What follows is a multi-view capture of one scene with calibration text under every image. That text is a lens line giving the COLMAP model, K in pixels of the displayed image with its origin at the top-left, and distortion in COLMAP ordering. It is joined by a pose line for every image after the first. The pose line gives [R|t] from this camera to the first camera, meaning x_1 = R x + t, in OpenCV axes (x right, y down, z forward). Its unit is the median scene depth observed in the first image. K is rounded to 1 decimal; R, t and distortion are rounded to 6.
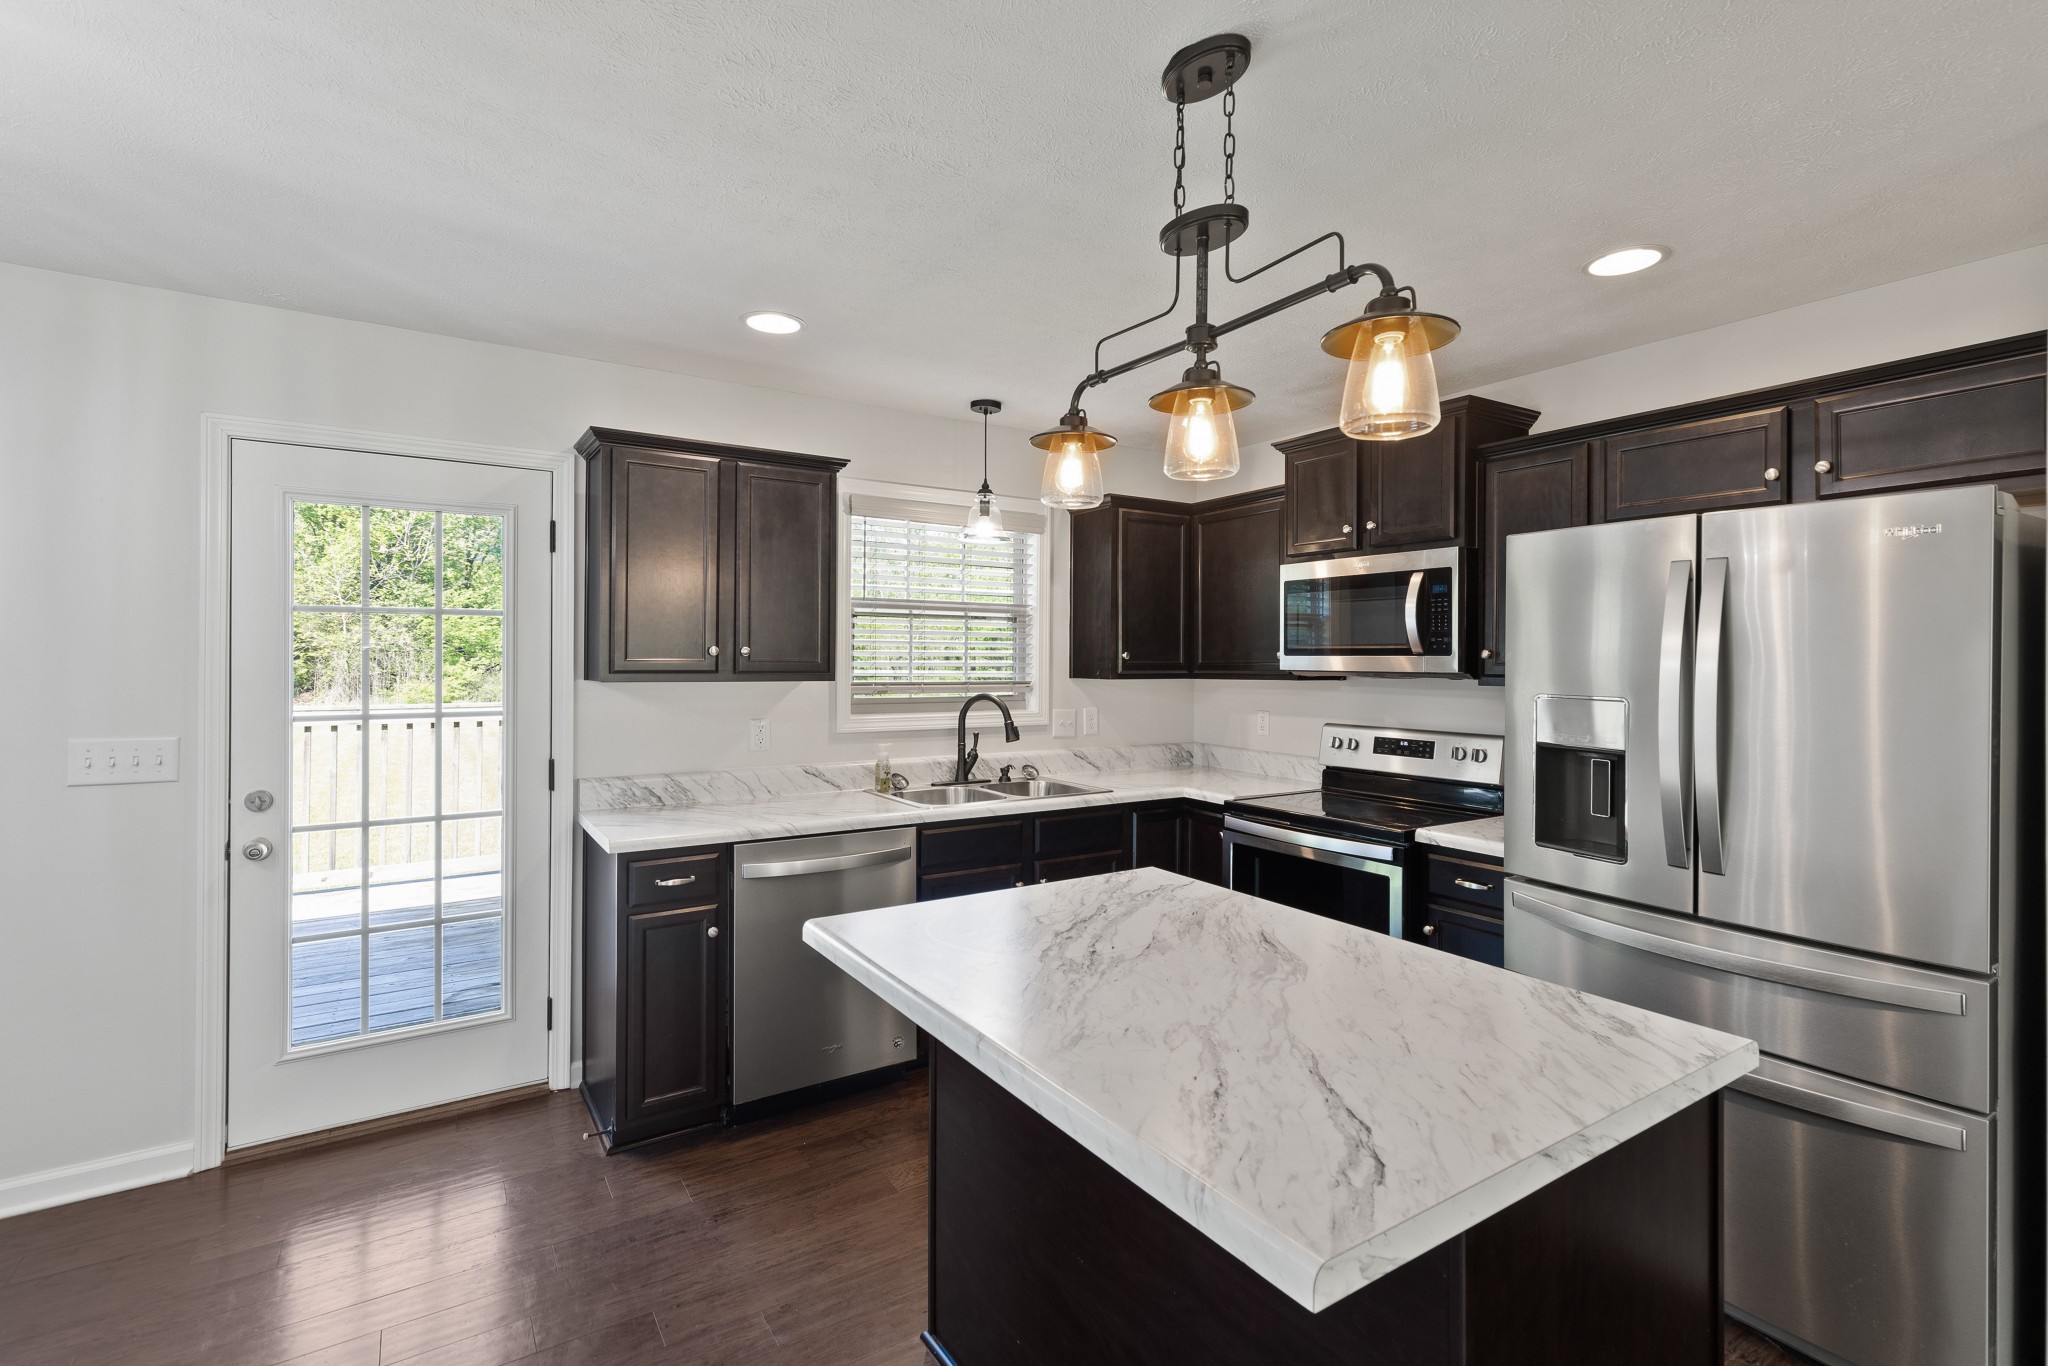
lens RADIAL K [[924.4, 0, 1012.5], [0, 924.4, 655.2], [0, 0, 1]] dist [0.013449, -0.000486]
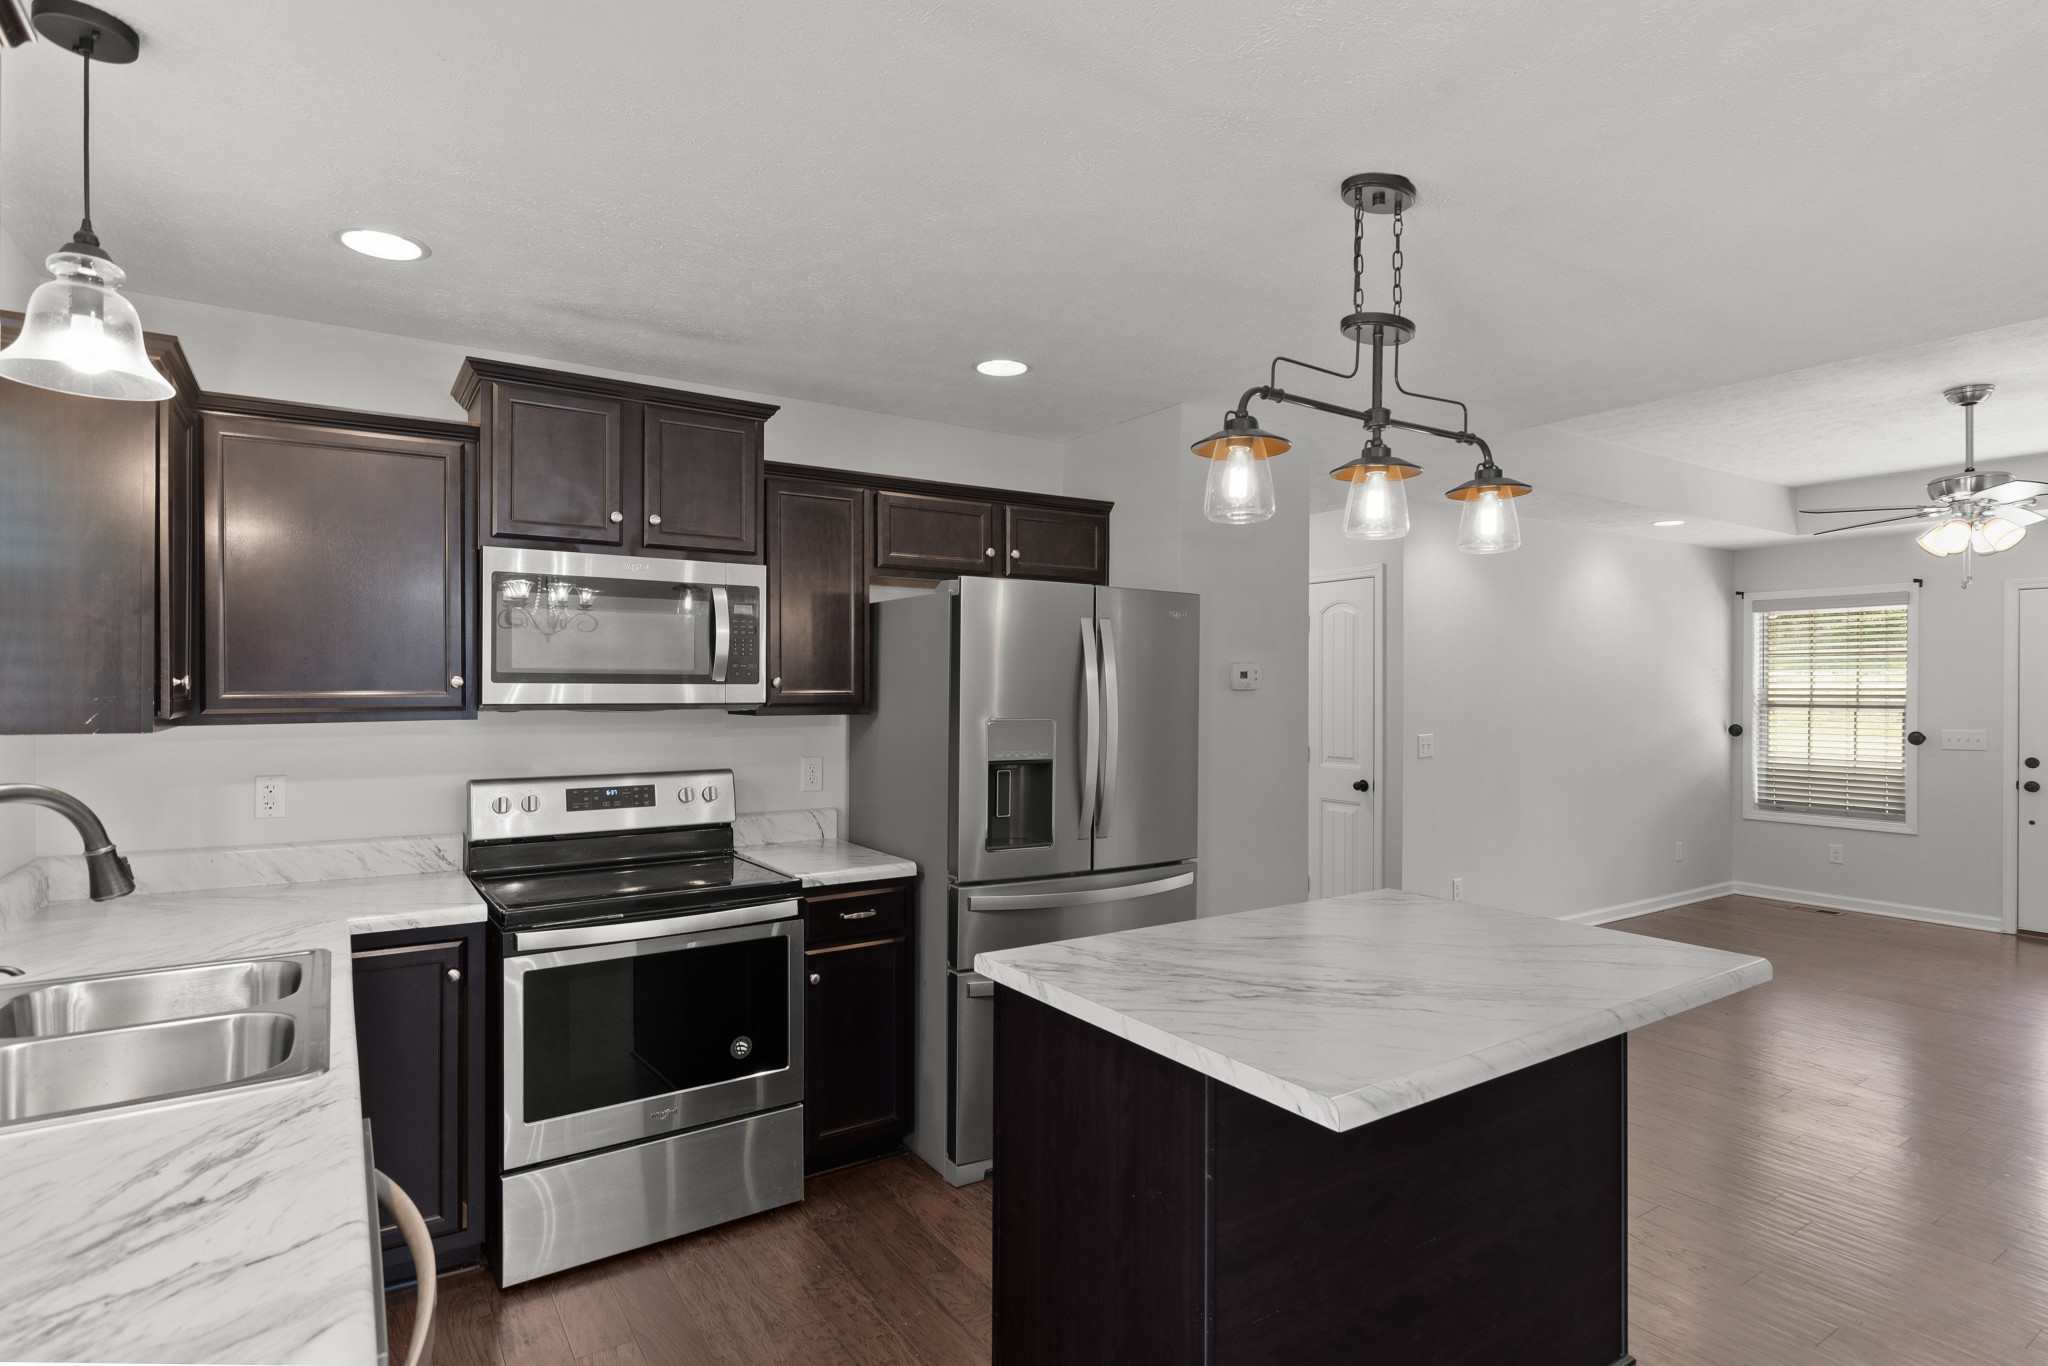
lens RADIAL K [[1074.7, 0, 1031.9], [0, 1074.7, 688.0], [0, 0, 1]] dist [-0.001803, 0.000157]
pose [[-0.026876, -0.004987, 0.999626, -0.560397], [-0.006387, 0.999968, 0.004817, -0.002223], [-0.999618, -0.006255, -0.026907, 0.717163]]
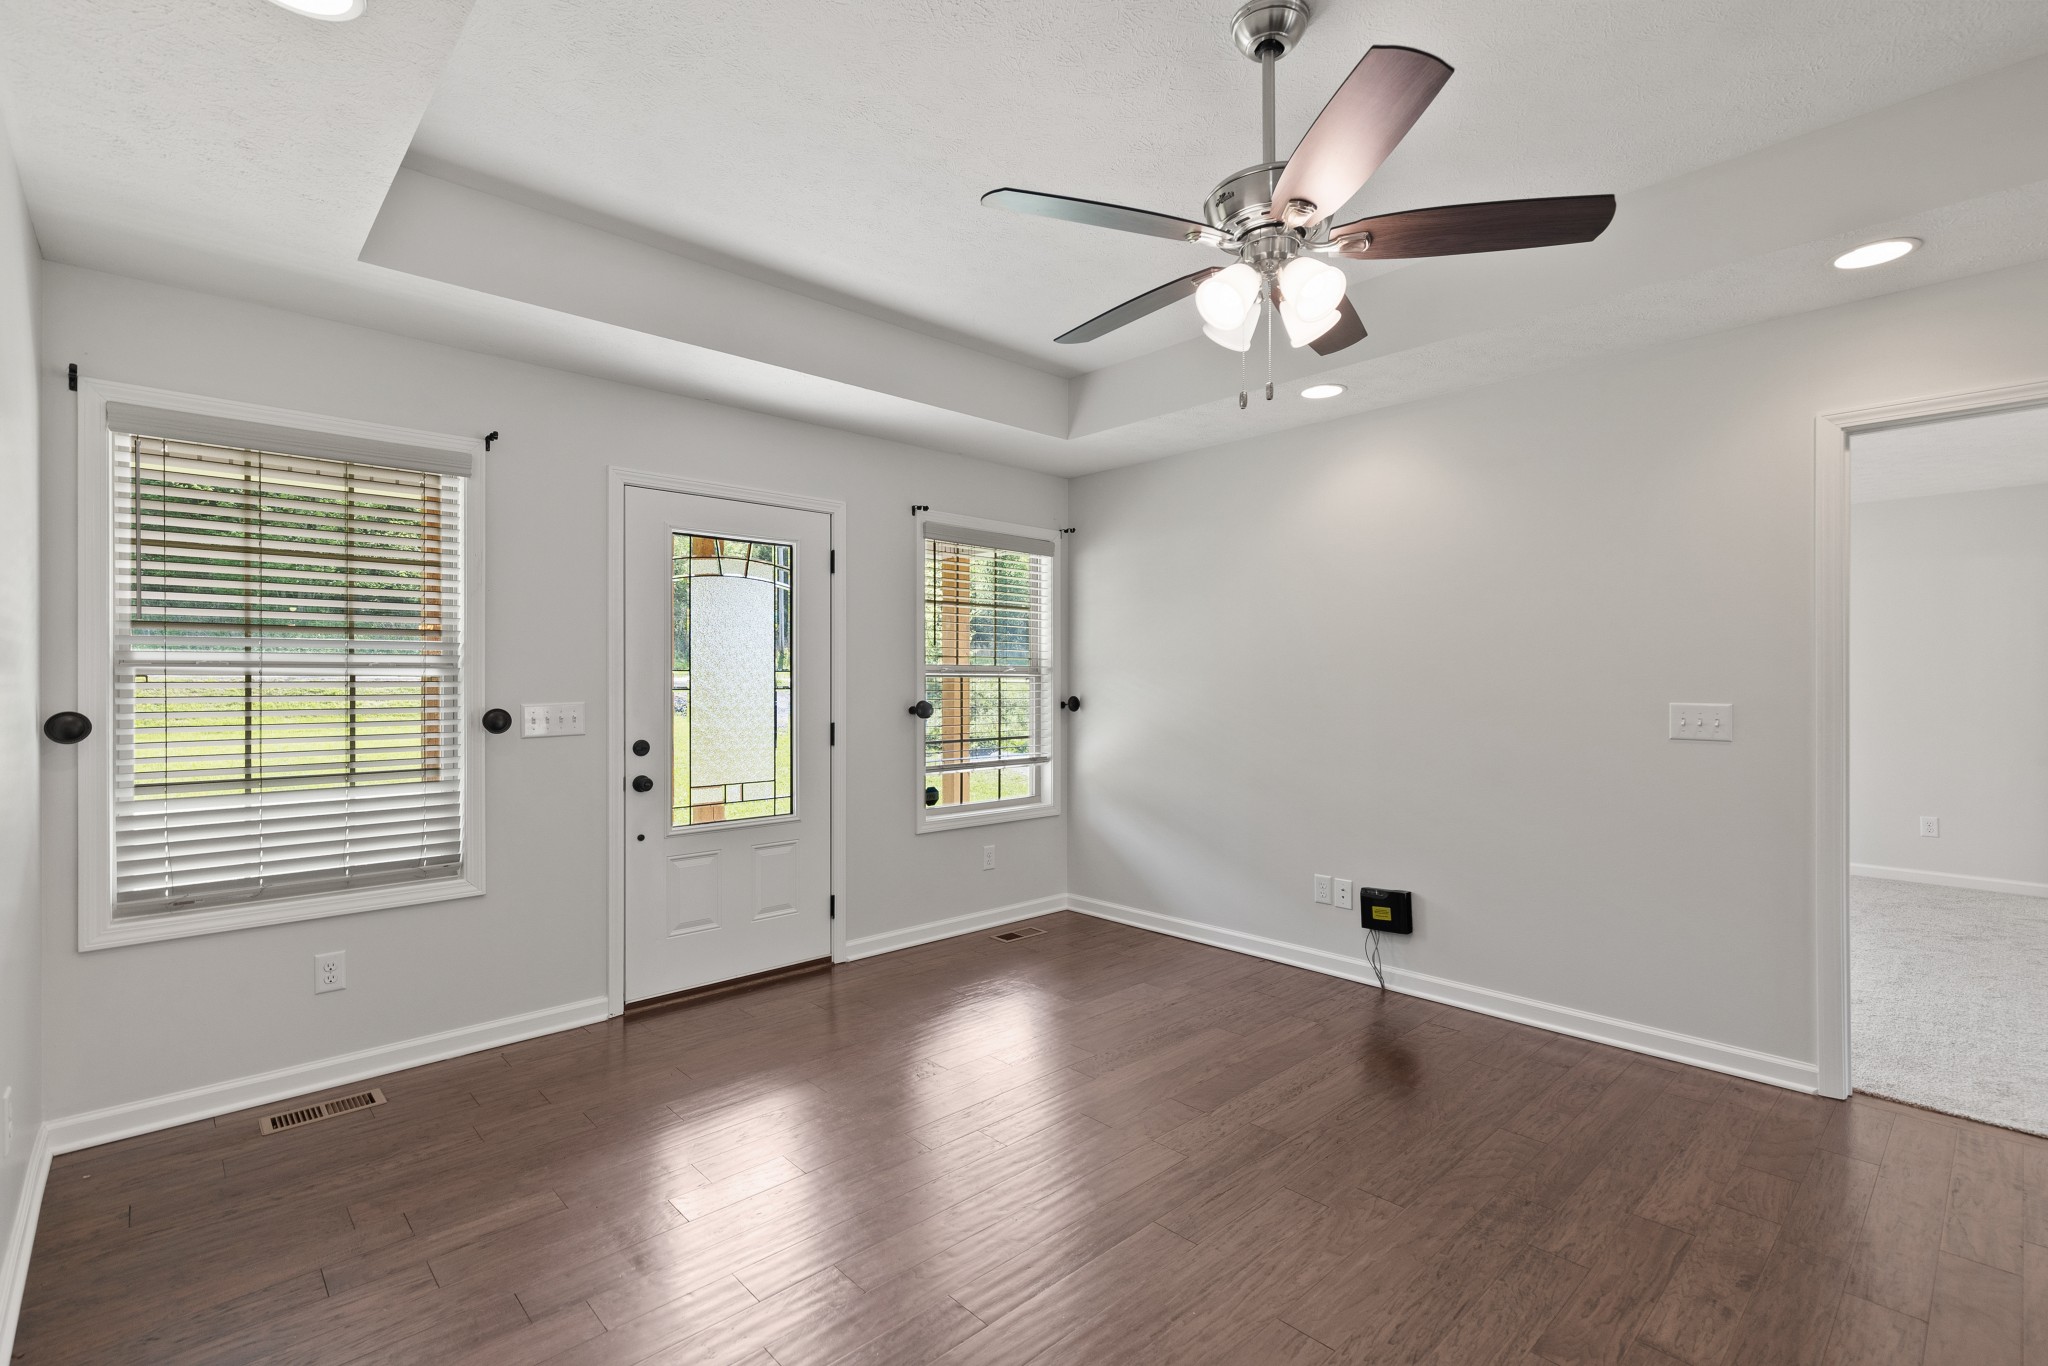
lens RADIAL K [[923.9, 0, 1024.0], [0, 923.9, 683.0], [0, 0, 1]] dist [0.002716, 0.000105]
pose [[-0.982394, -0.002633, -0.186801, 1.107106], [-0.002073, 0.999993, -0.003189, 0.057309], [0.186808, -0.002745, -0.982393, 0.018022]]
